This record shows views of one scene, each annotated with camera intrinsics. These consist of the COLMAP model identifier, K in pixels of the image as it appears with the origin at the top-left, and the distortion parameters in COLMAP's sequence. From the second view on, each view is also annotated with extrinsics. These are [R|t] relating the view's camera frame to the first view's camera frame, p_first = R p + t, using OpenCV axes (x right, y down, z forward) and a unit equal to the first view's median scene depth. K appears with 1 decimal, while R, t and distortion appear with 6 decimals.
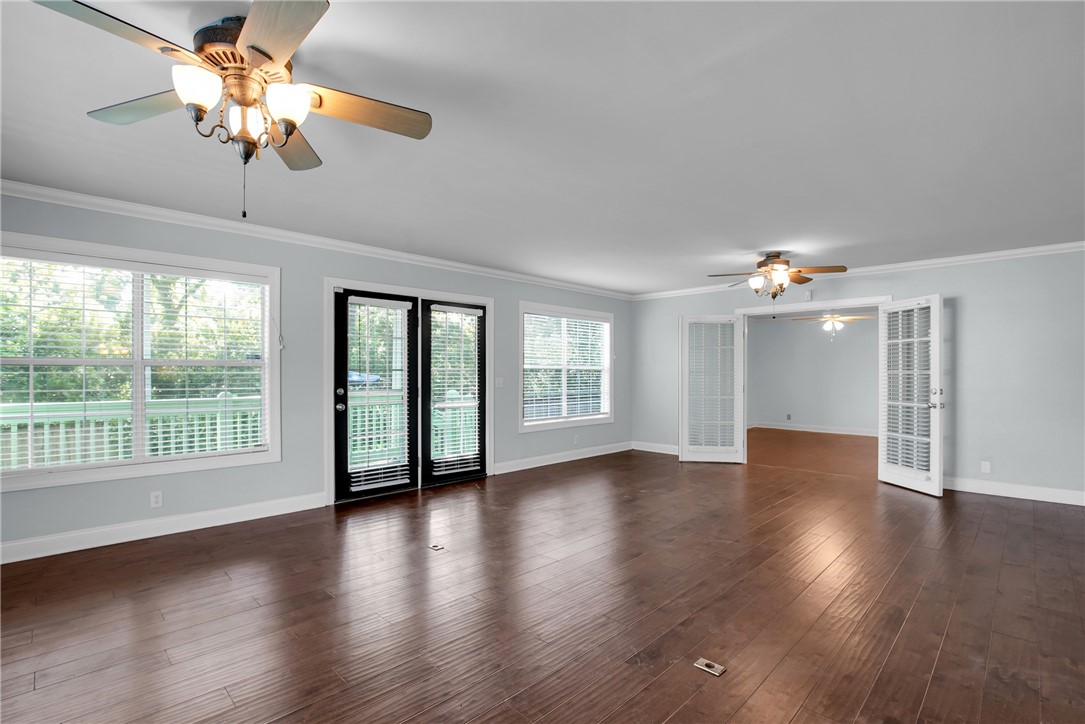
lens RADIAL K [[541.5, 0, 545.9], [0, 541.5, 362.9], [0, 0, 1]] dist [-0.006326, -0.000175]
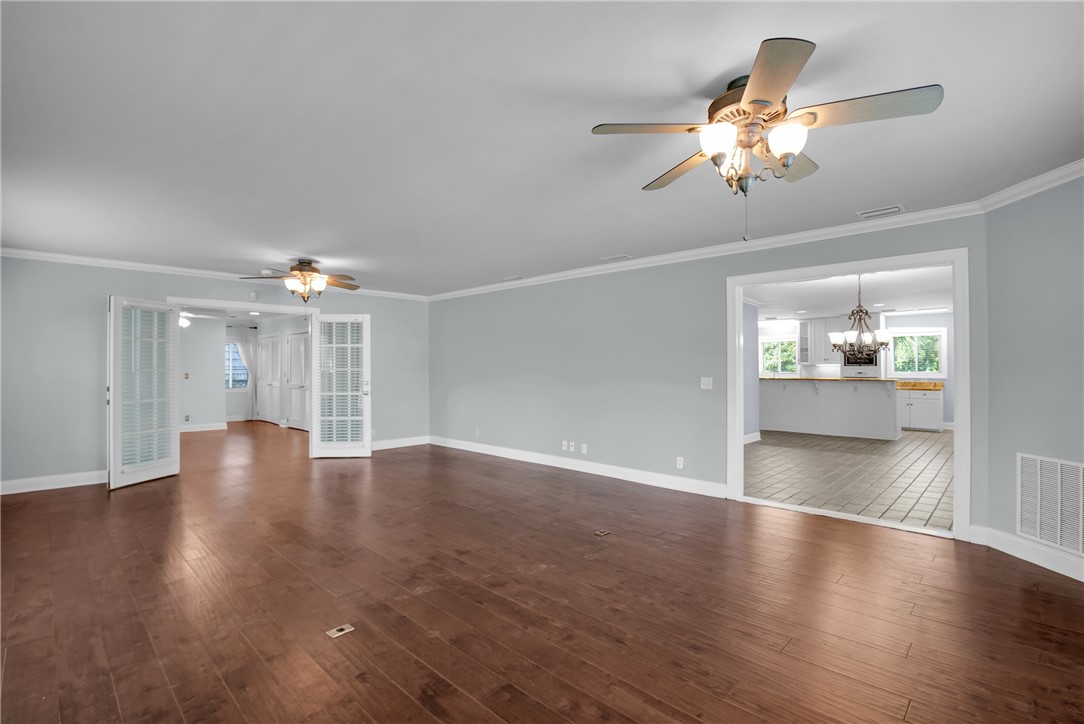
lens RADIAL K [[509.5, 0, 550.1], [0, 509.5, 363.6], [0, 0, 1]] dist [-0.021712, -0.000035]
pose [[0.007626, 0.003683, 0.999964, -0.569605], [-0.005680, 0.999977, -0.003639, 0.004590], [-0.999955, -0.005653, 0.007646, 0.481886]]
